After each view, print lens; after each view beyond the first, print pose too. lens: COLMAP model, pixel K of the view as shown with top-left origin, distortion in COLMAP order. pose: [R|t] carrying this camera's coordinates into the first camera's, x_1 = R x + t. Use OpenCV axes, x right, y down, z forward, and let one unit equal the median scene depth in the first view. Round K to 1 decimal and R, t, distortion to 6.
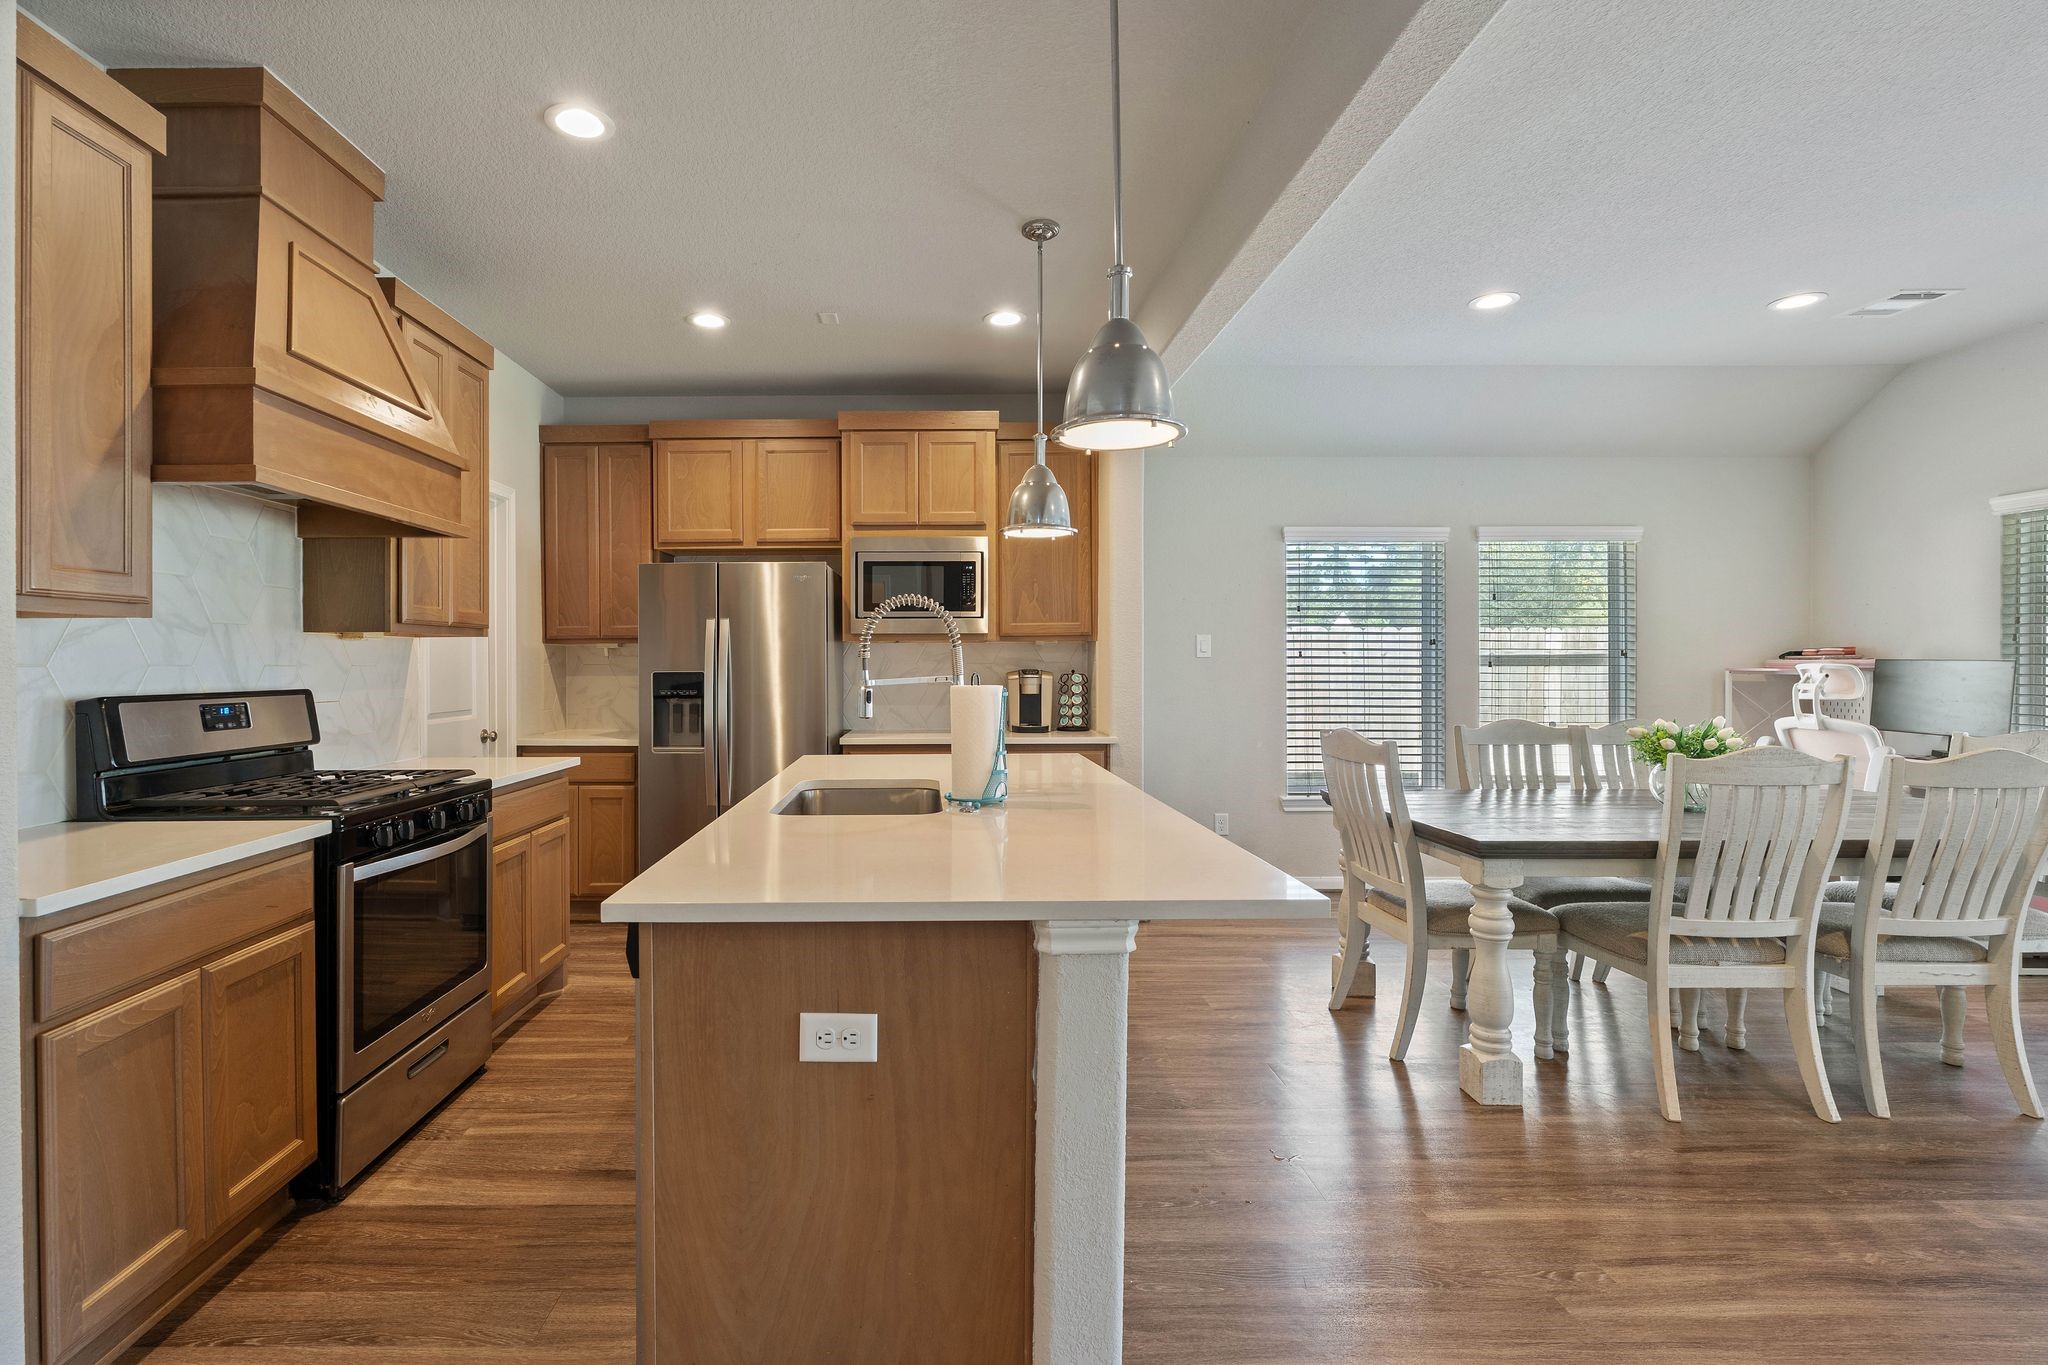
lens RADIAL K [[944.3, 0, 927.7], [0, 944.3, 664.7], [0, 0, 1]] dist [0.000638, 0.000510]
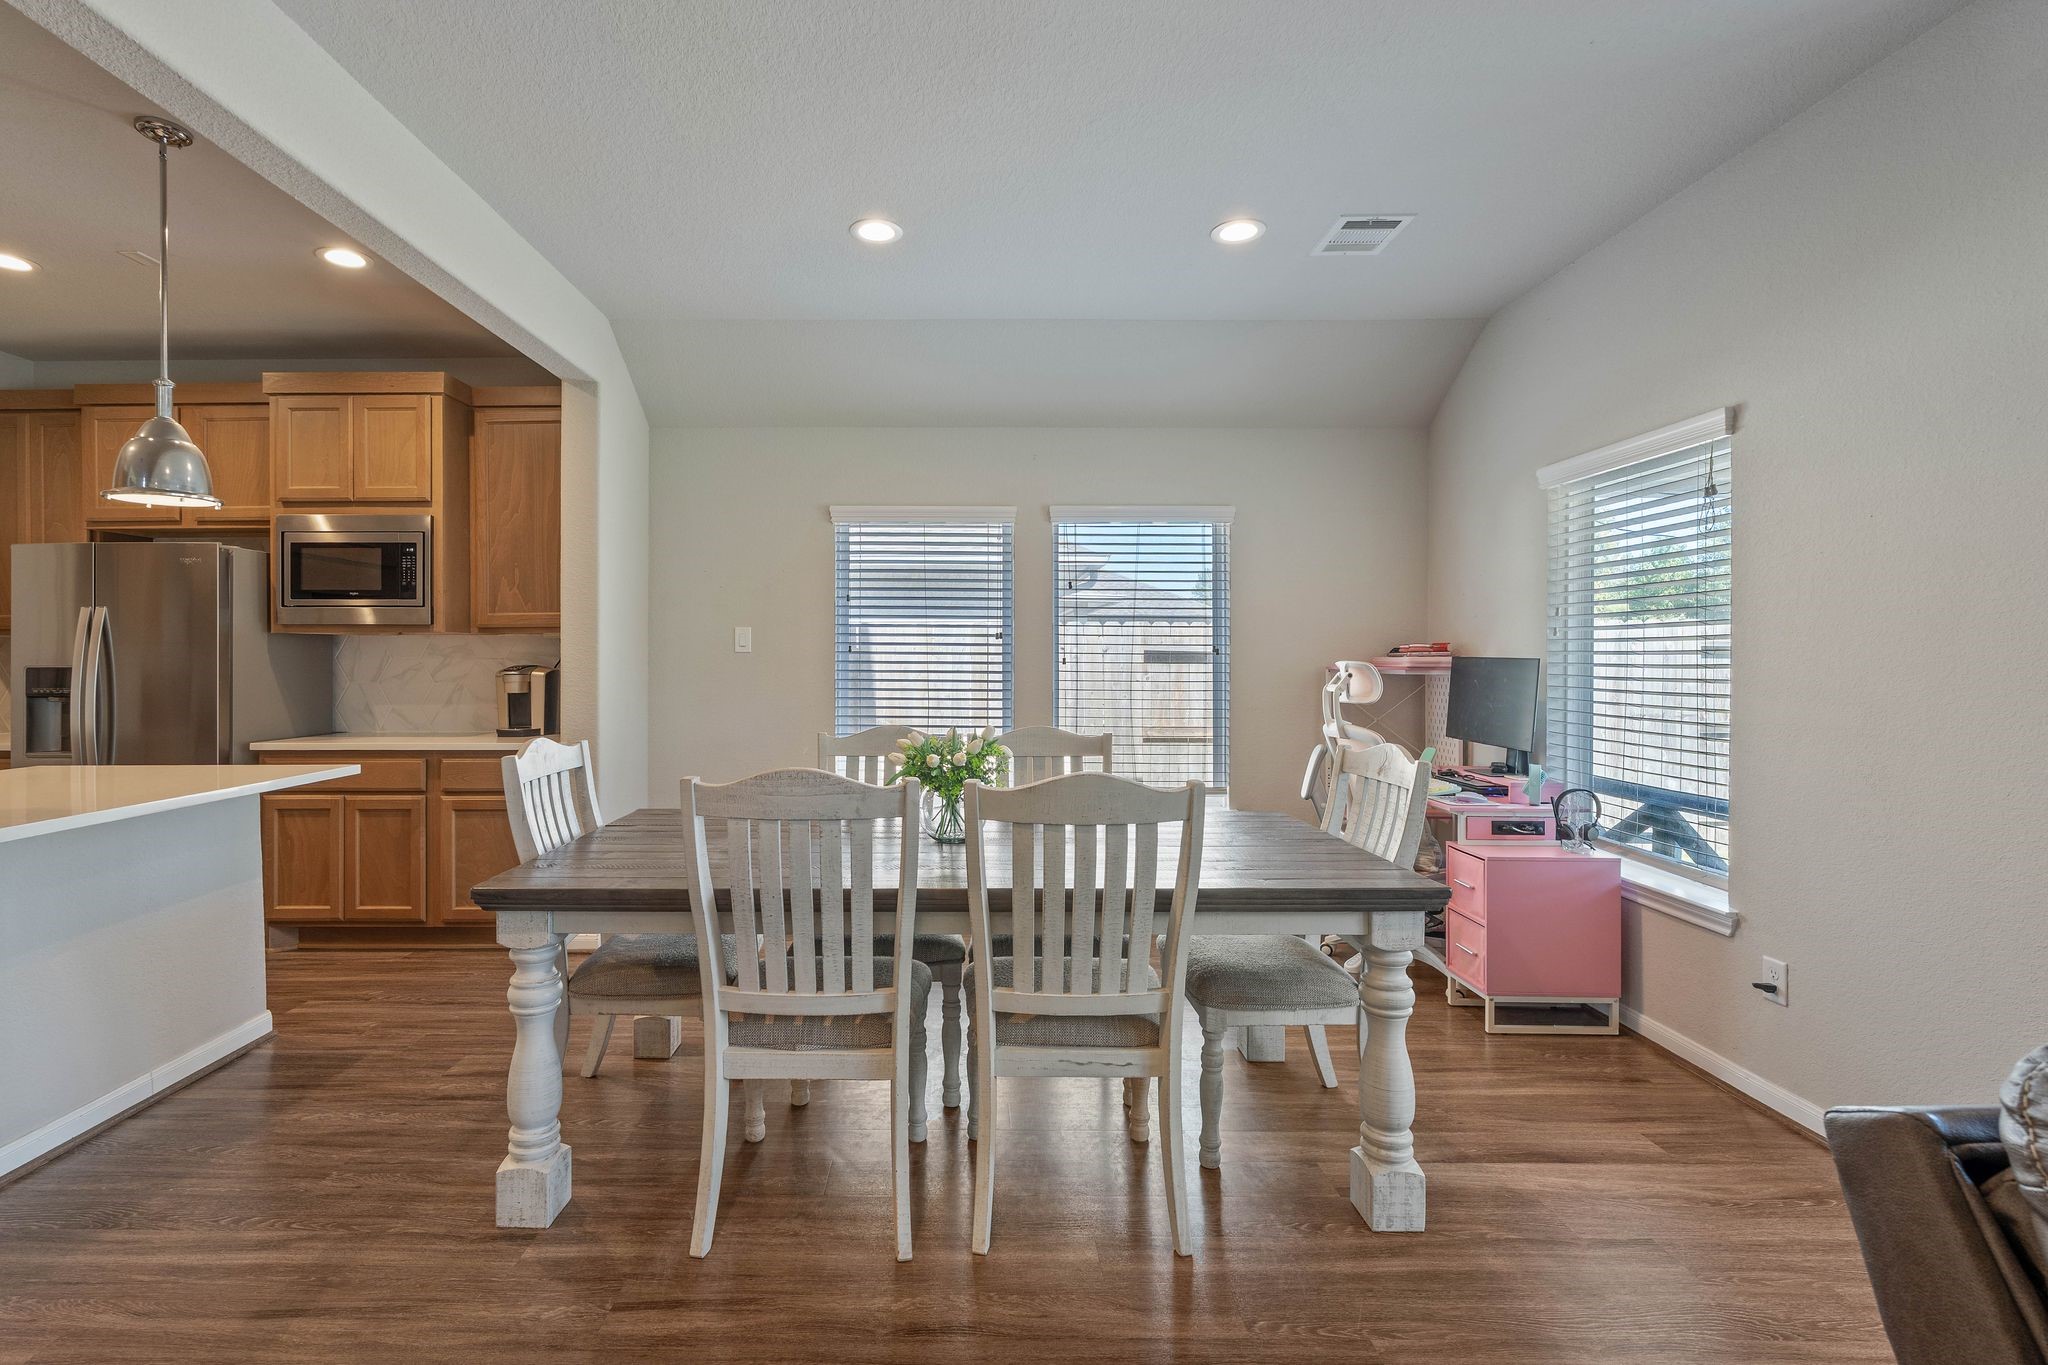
lens RADIAL K [[927.4, 0, 956.9], [0, 927.4, 656.1], [0, 0, 1]] dist [0.003046, 0.000893]
pose [[0.999831, 0.002944, -0.018119, 0.827785], [-0.003013, 0.999988, -0.003804, -0.002156], [0.018108, 0.003858, 0.999829, 0.201856]]
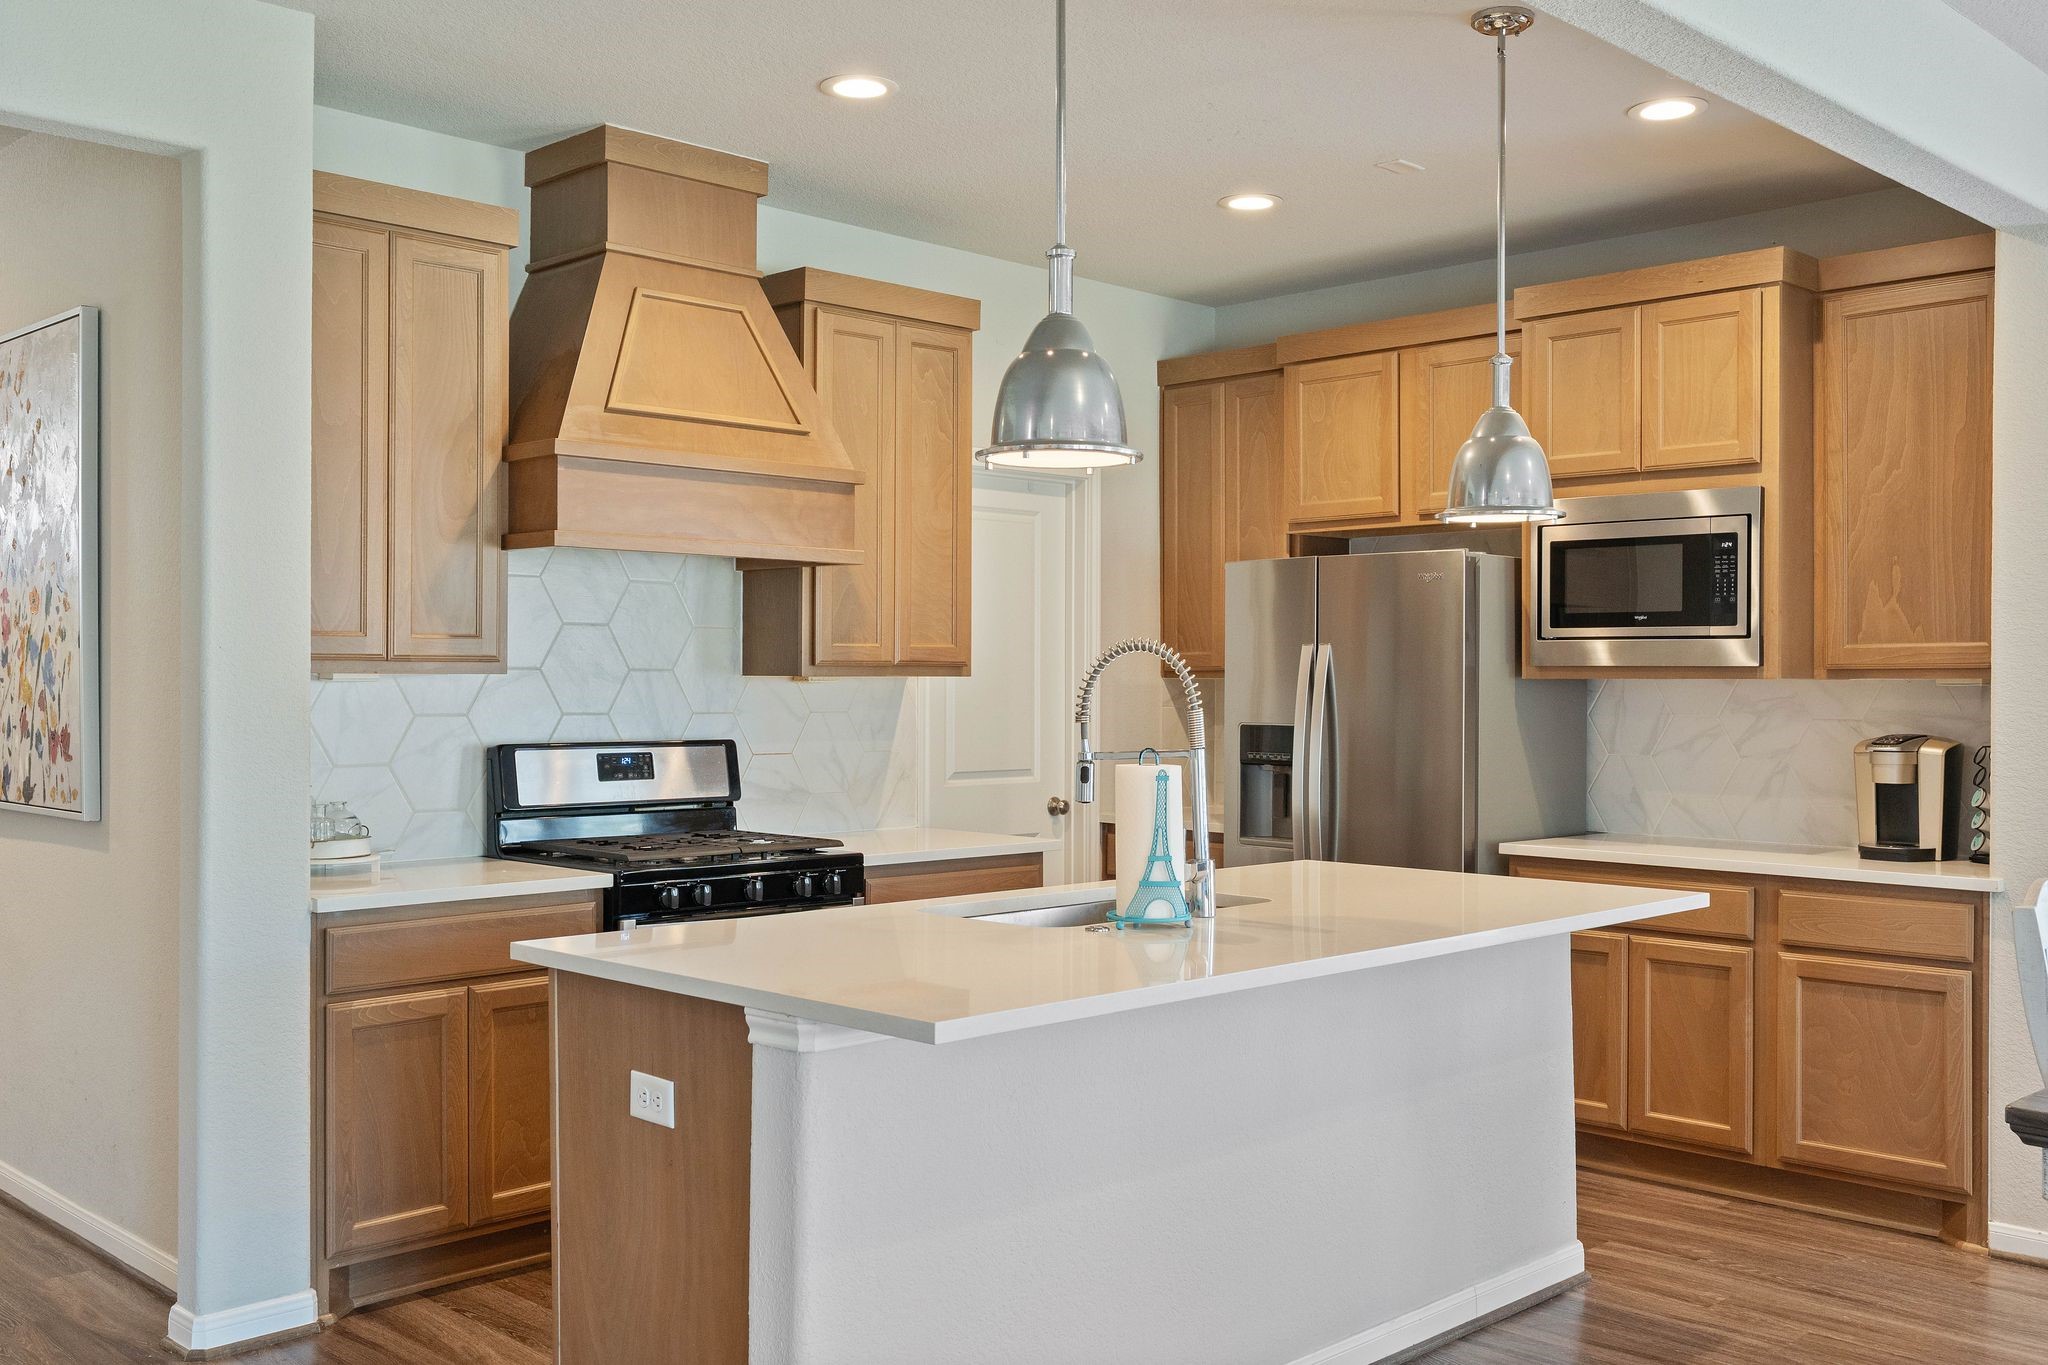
lens RADIAL K [[1921.7, 0, 1023.4], [0, 1921.7, 676.3], [0, 0, 1]] dist [0.010275, 0.000000]
pose [[0.705812, 0.006184, -0.708372, 0.785076], [-0.008358, 0.999965, 0.000402, -0.035031], [0.708349, 0.005636, 0.705839, -0.097212]]
